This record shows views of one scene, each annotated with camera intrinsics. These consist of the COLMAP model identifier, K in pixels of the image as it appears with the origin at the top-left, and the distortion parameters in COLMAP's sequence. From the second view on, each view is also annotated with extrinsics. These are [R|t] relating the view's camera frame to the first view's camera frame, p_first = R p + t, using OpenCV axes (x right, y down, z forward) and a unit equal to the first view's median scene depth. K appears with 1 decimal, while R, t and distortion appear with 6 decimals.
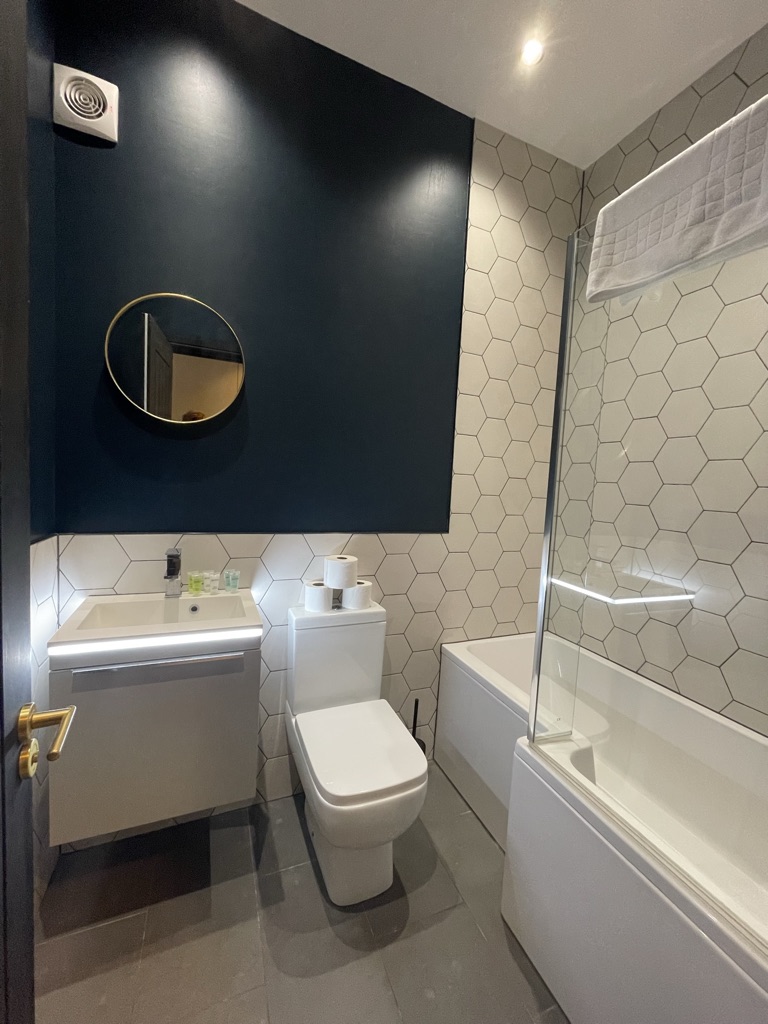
lens RADIAL K [[413.3, 0, 386.9], [0, 413.3, 508.5], [0, 0, 1]] dist [-0.001612, -0.000079]
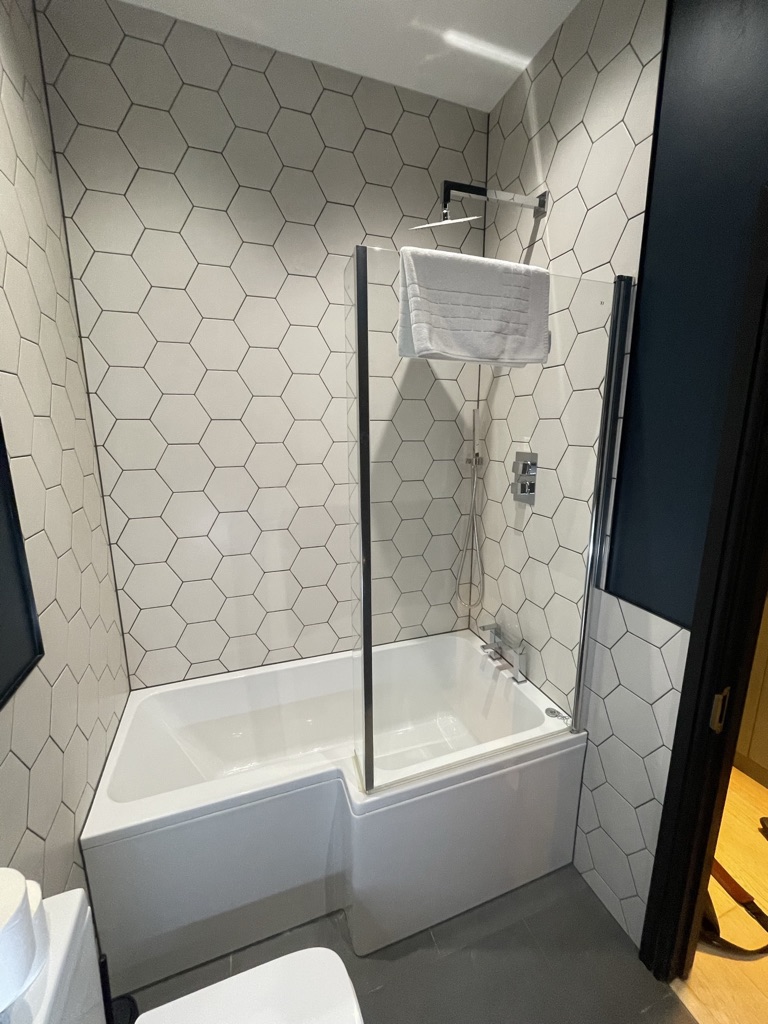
lens RADIAL K [[413.3, 0, 386.9], [0, 413.3, 508.5], [0, 0, 1]] dist [-0.001612, -0.000079]
pose [[0.065616, -0.255384, 0.964610, -0.410667], [0.073465, 0.965307, 0.250571, -0.326559], [-0.995137, 0.054424, 0.082102, 0.807090]]
